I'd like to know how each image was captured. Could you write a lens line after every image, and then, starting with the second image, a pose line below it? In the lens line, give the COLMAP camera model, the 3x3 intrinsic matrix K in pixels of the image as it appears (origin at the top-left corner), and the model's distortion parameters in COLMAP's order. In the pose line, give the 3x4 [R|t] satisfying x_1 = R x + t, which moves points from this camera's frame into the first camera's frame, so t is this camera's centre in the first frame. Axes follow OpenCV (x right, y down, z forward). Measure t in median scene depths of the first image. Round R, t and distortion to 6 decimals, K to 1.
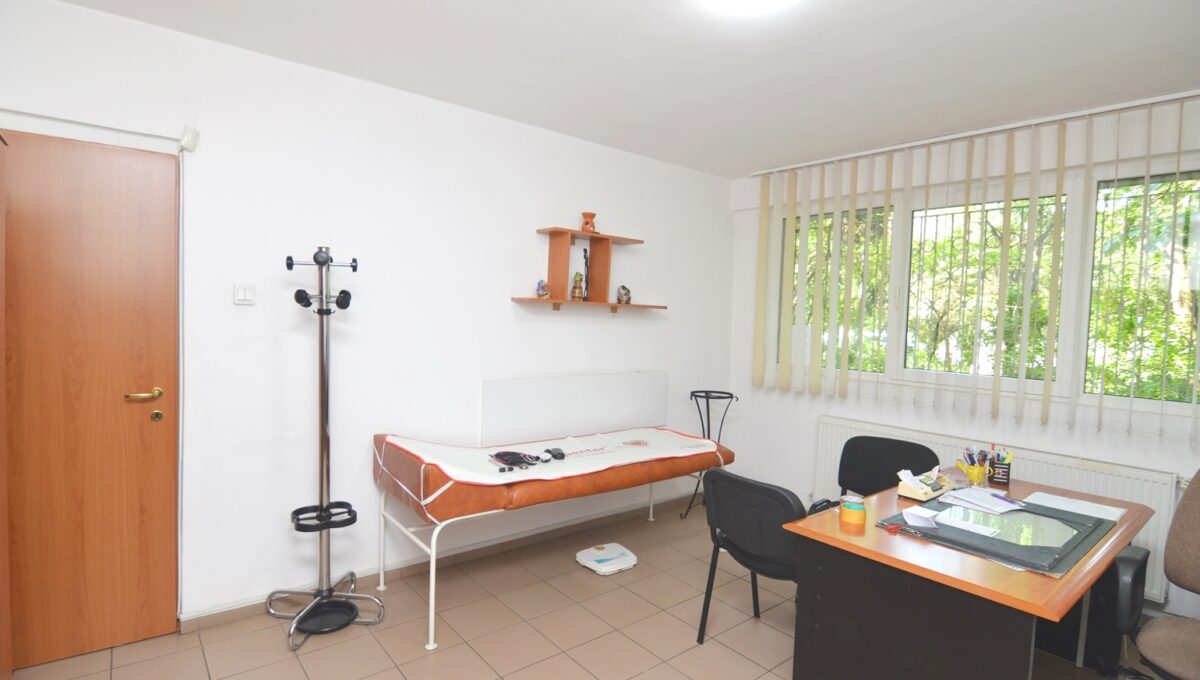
lens RADIAL K [[590.0, 0, 594.2], [0, 590.0, 339.3], [0, 0, 1]] dist [-0.001125, -0.014247]
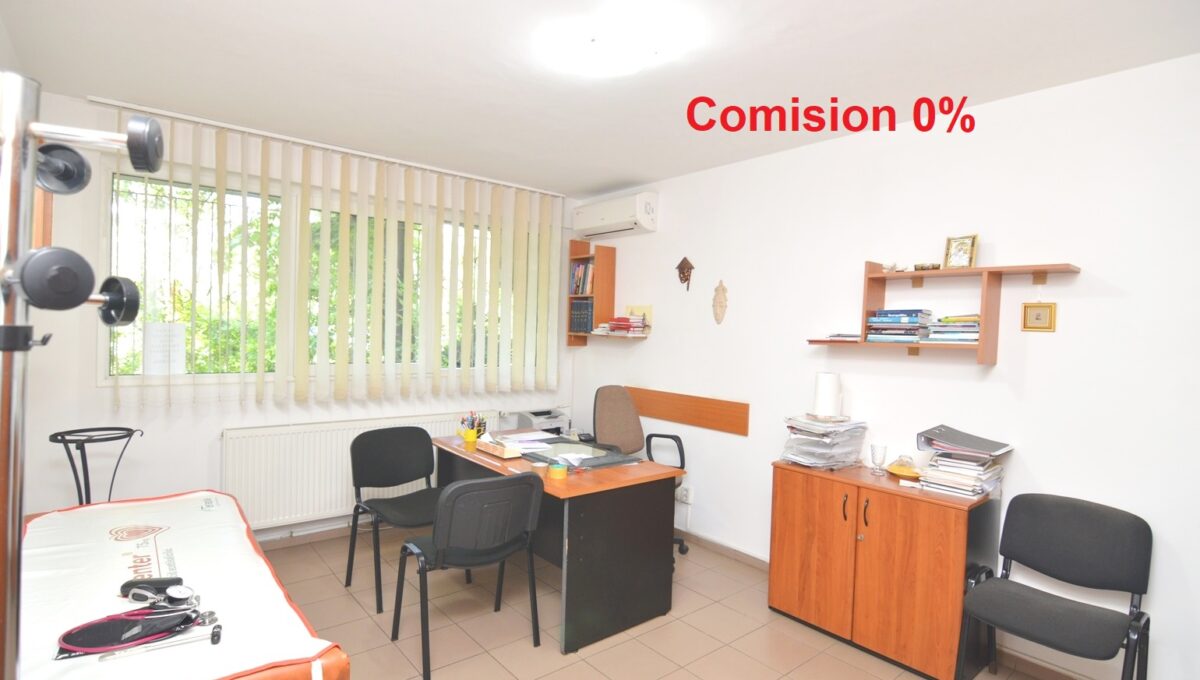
lens RADIAL K [[590.0, 0, 594.2], [0, 590.0, 339.3], [0, 0, 1]] dist [-0.001125, -0.014247]
pose [[-0.013245, -0.052535, 0.998531, -0.658394], [0.018501, 0.998435, 0.052776, -0.053416], [-0.999741, 0.019173, -0.012252, 0.711561]]
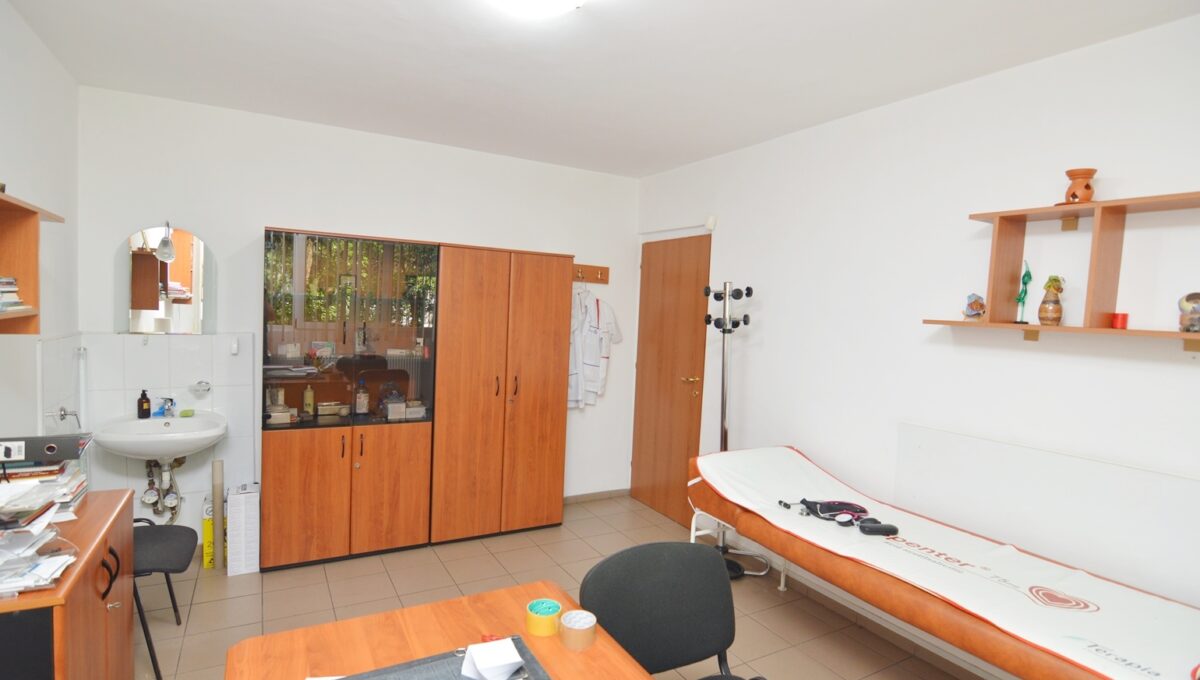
lens RADIAL K [[590.0, 0, 594.2], [0, 590.0, 339.3], [0, 0, 1]] dist [-0.001125, -0.014247]
pose [[-0.158418, 0.007058, -0.987347, 0.825130], [-0.094009, 0.995324, 0.022199, -0.027586], [0.982887, 0.096336, -0.157014, 0.860500]]
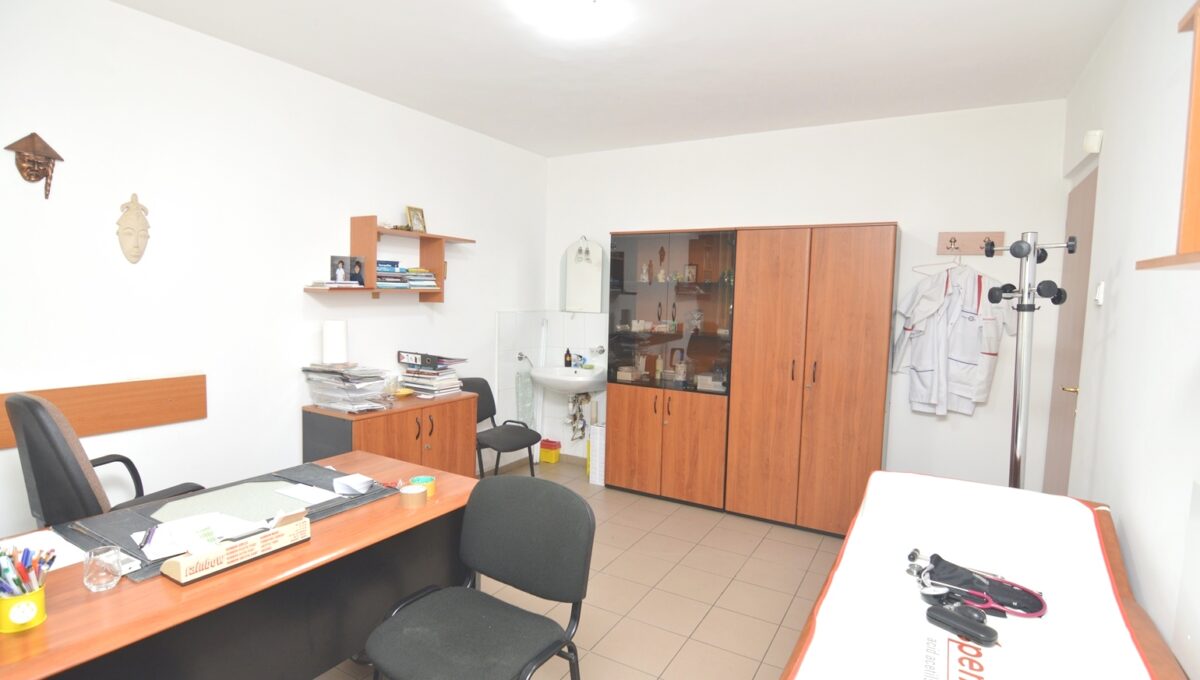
lens RADIAL K [[590.0, 0, 594.2], [0, 590.0, 339.3], [0, 0, 1]] dist [-0.001125, -0.014247]
pose [[-0.932843, -0.031196, -0.358930, 0.400783], [-0.074739, 0.991329, 0.108082, -0.043634], [0.352446, 0.127650, -0.927085, 1.474717]]
